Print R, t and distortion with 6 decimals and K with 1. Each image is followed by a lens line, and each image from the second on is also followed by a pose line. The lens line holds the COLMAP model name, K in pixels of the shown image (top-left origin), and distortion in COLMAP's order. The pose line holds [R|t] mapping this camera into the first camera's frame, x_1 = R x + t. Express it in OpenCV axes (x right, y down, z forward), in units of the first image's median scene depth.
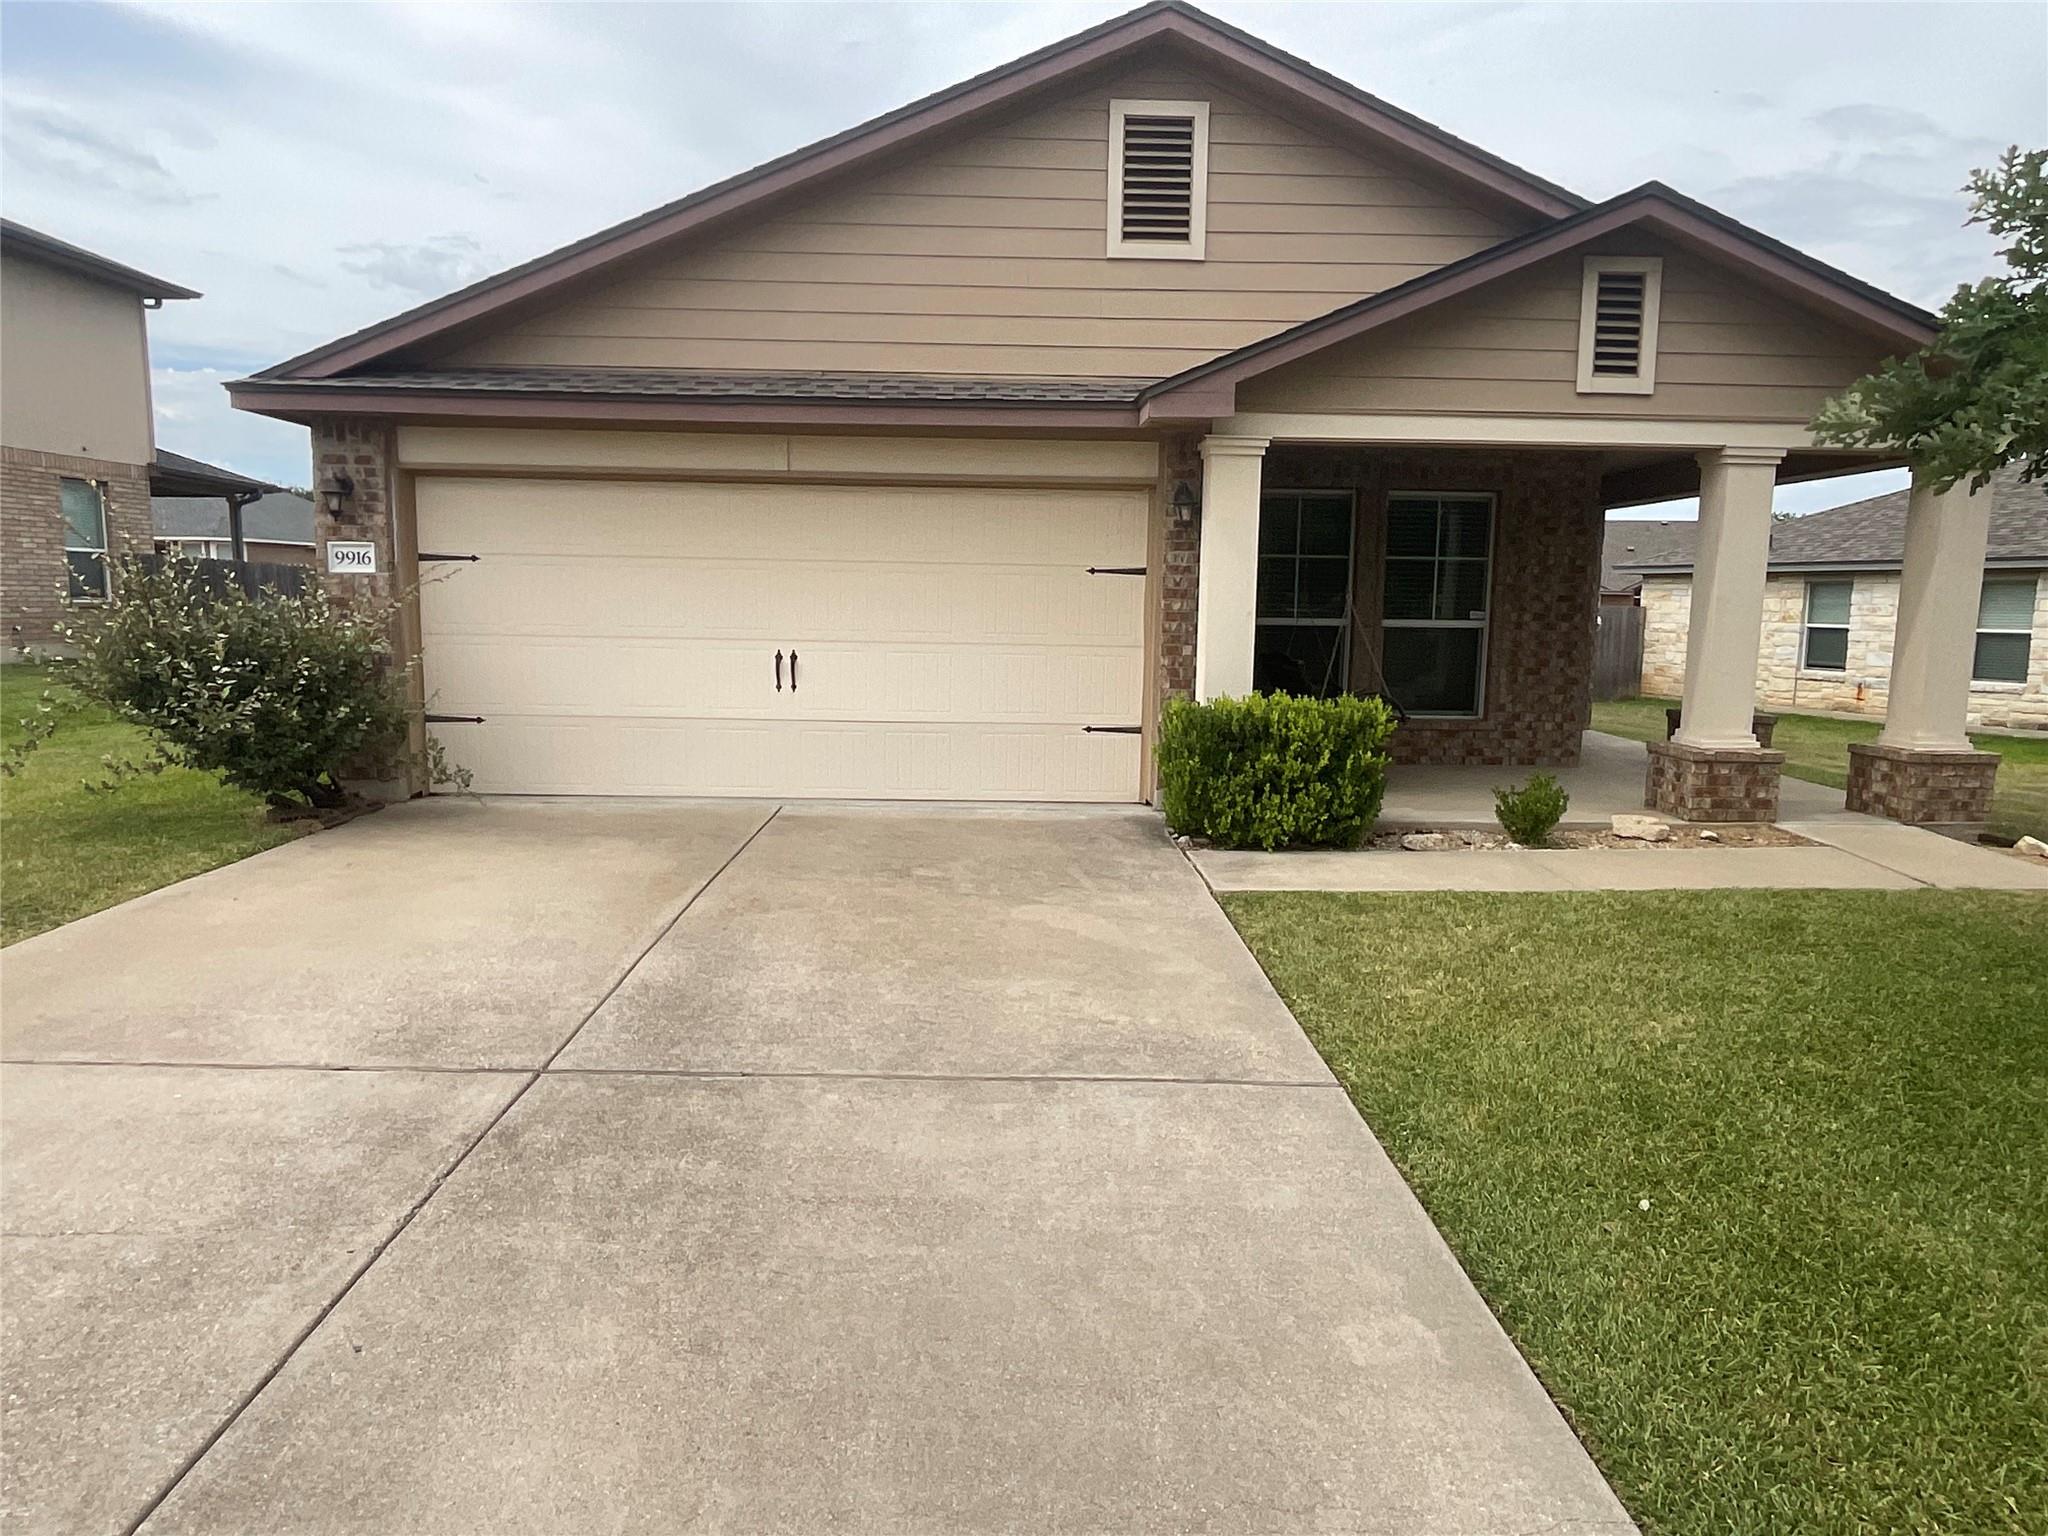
lens RADIAL K [[1270.2, 0, 1024.0], [0, 1270.2, 768.0], [0, 0, 1]] dist [-0.025572, -0.000321]
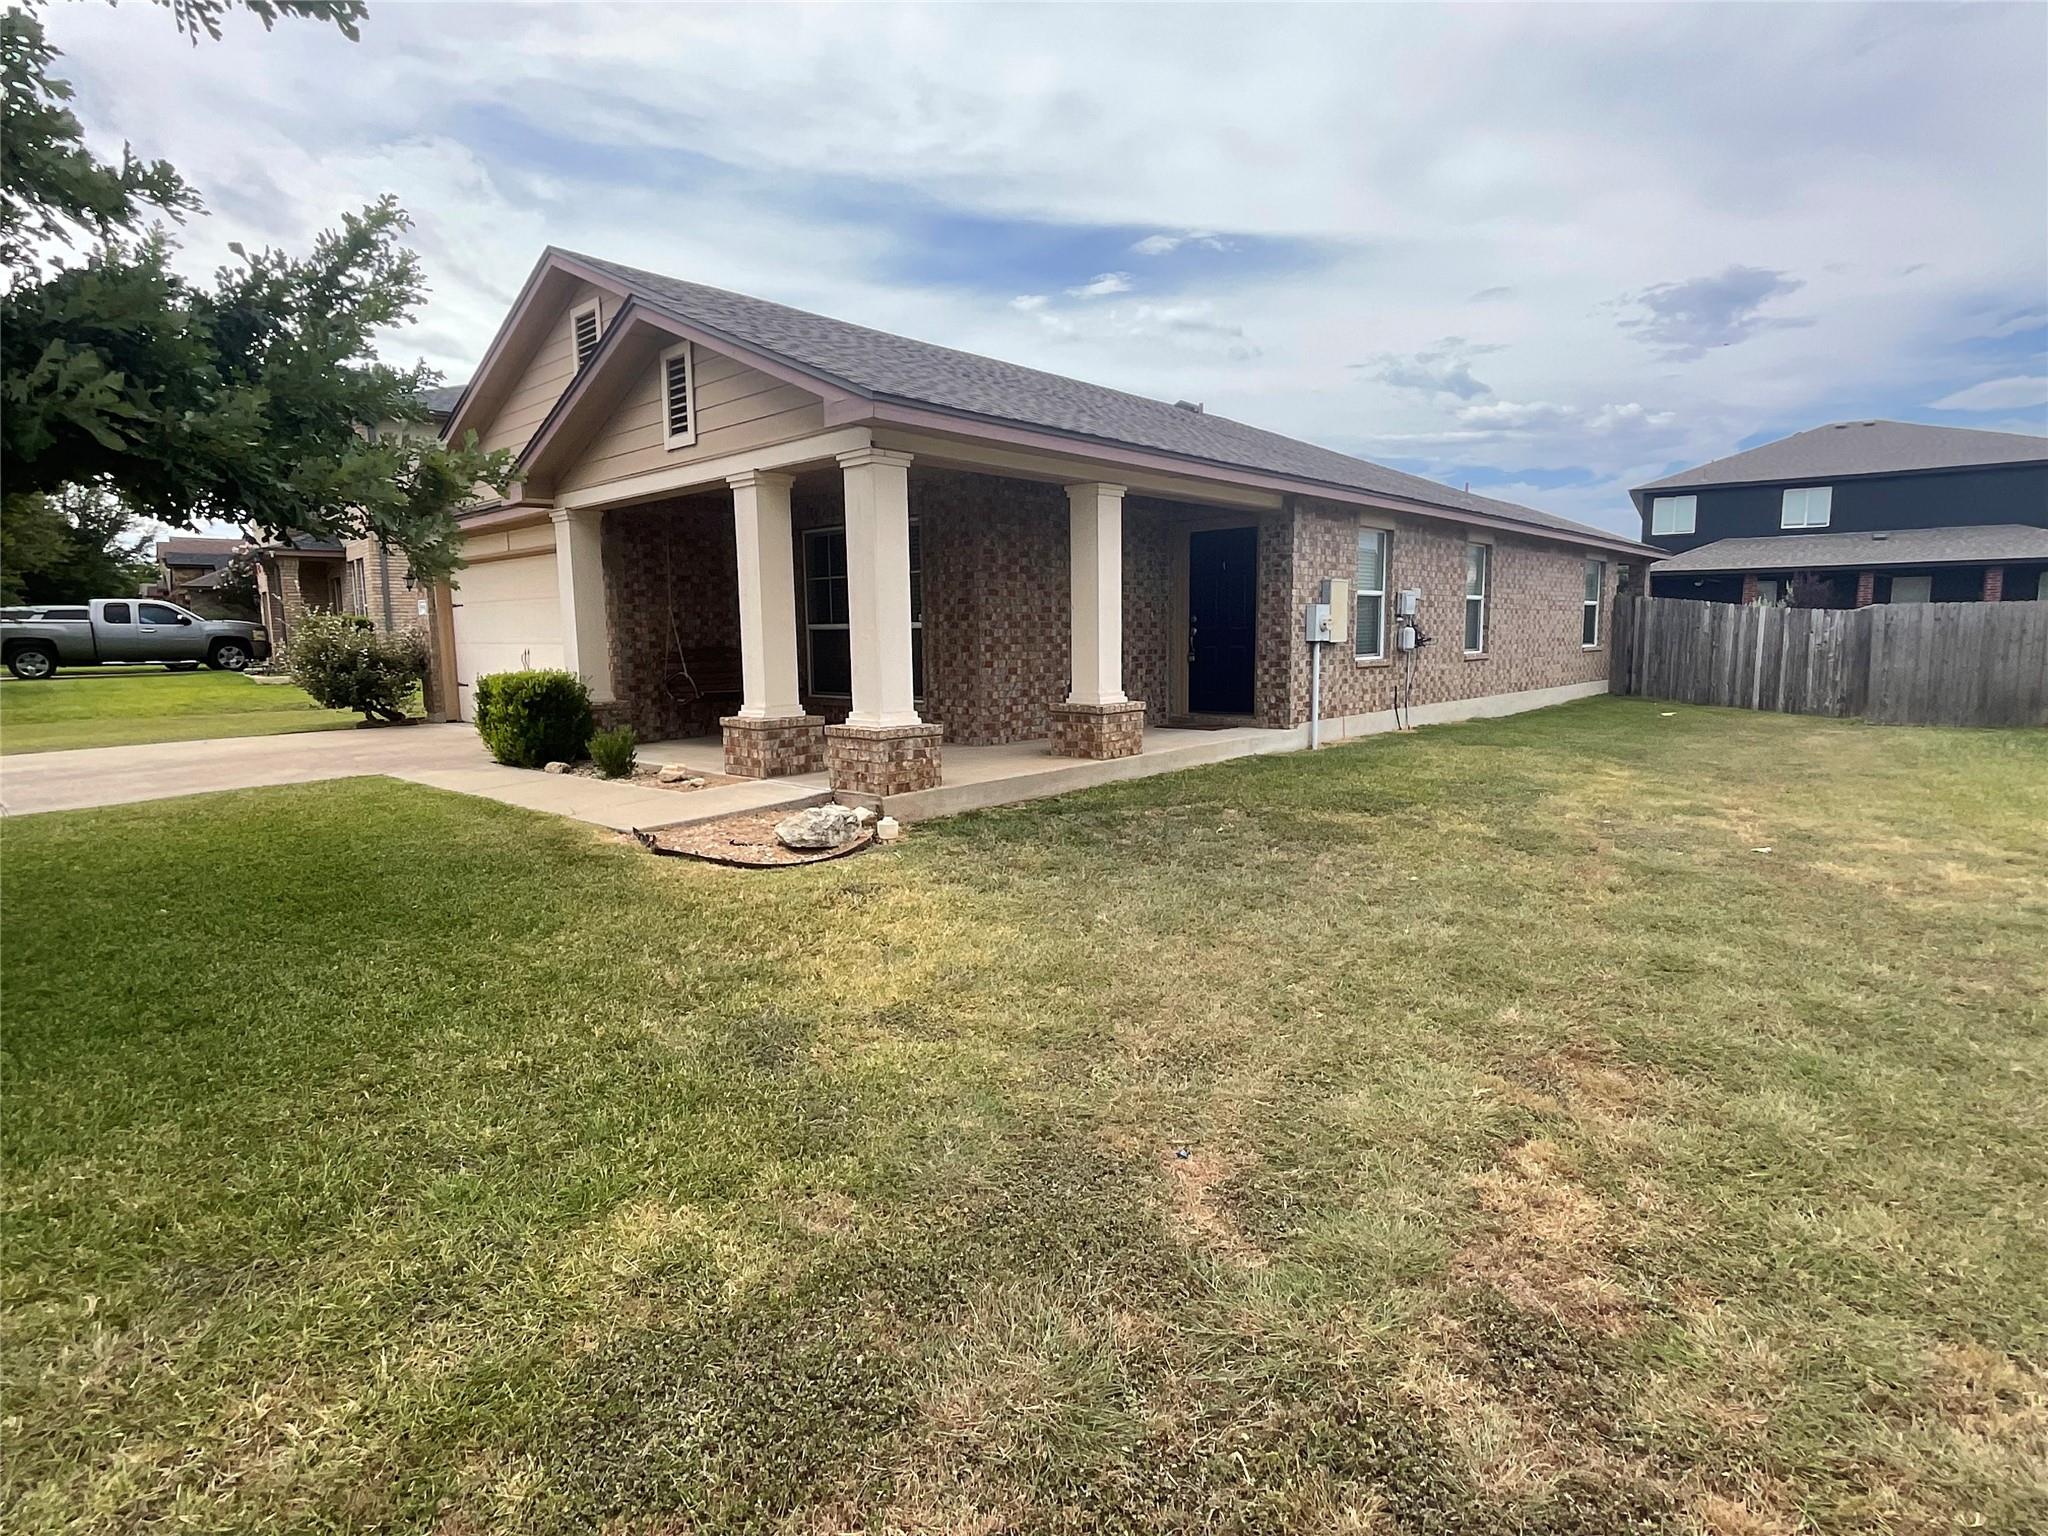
lens RADIAL K [[1059.0, 0, 1026.6], [0, 1059.0, 759.5], [0, 0, 1]] dist [0.005494, -0.014636]
pose [[0.727772, 0.060282, -0.683165, 1.152899], [-0.068429, 0.997541, 0.015126, -0.006849], [0.682397, 0.035741, 0.730107, 0.332468]]
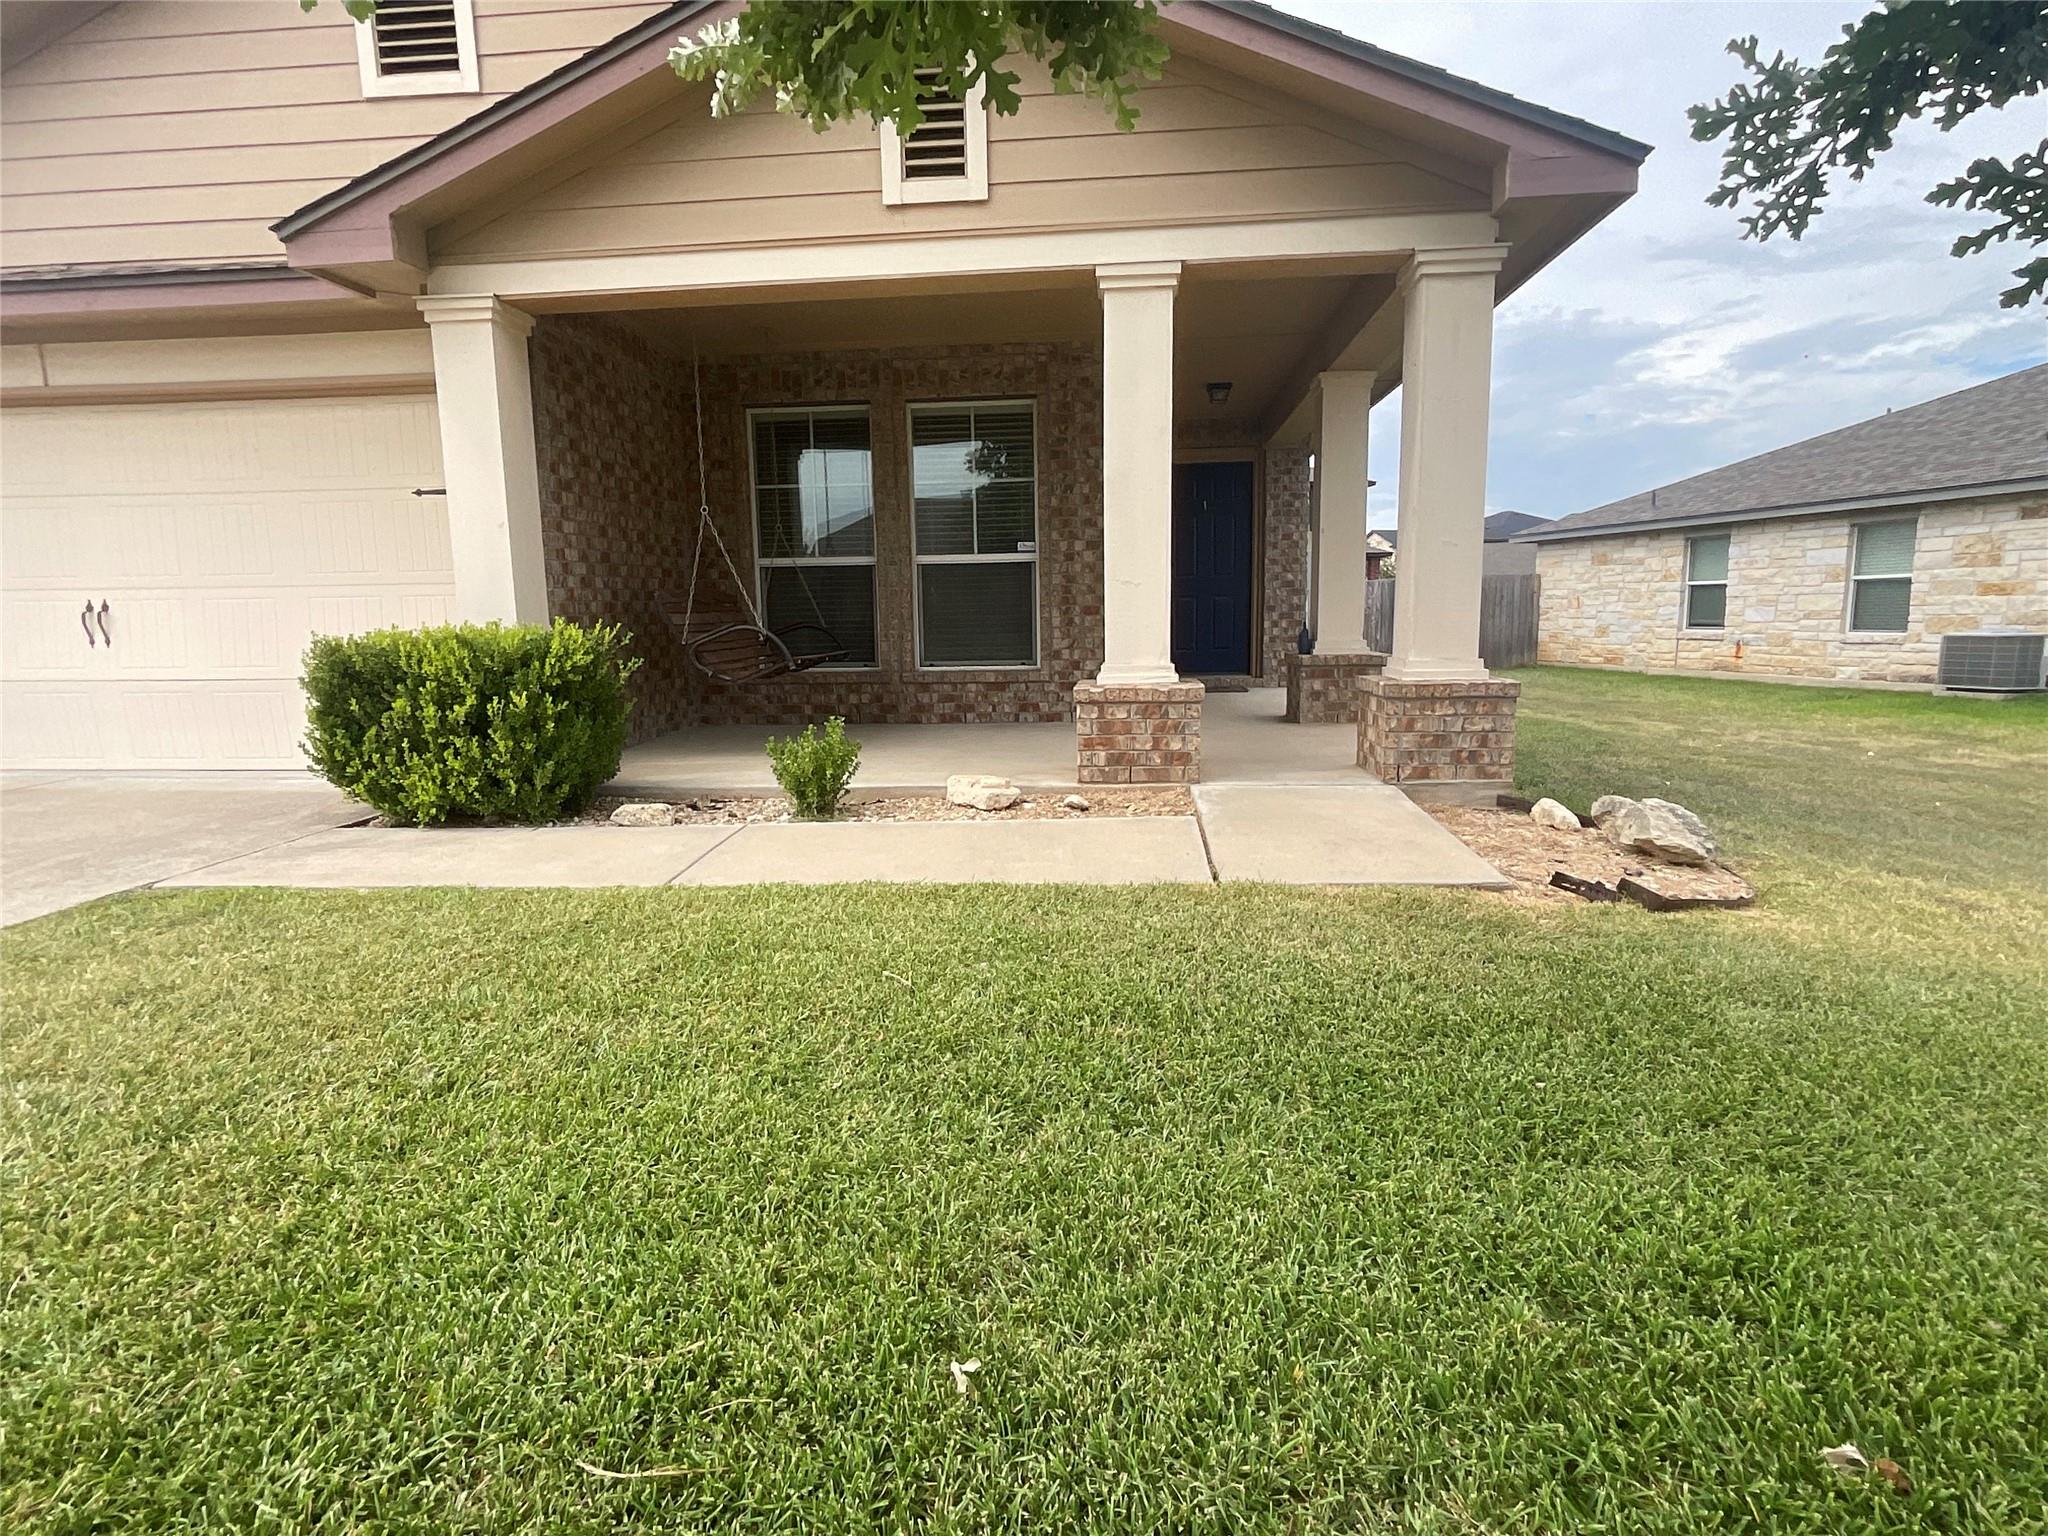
lens RADIAL K [[1059.0, 0, 1026.6], [0, 1059.0, 759.5], [0, 0, 1]] dist [0.005494, -0.014636]
pose [[0.993928, -0.015002, -0.109005, 0.440530], [0.015768, 0.999857, 0.006172, 0.018795], [0.108897, -0.007854, 0.994022, 0.291914]]
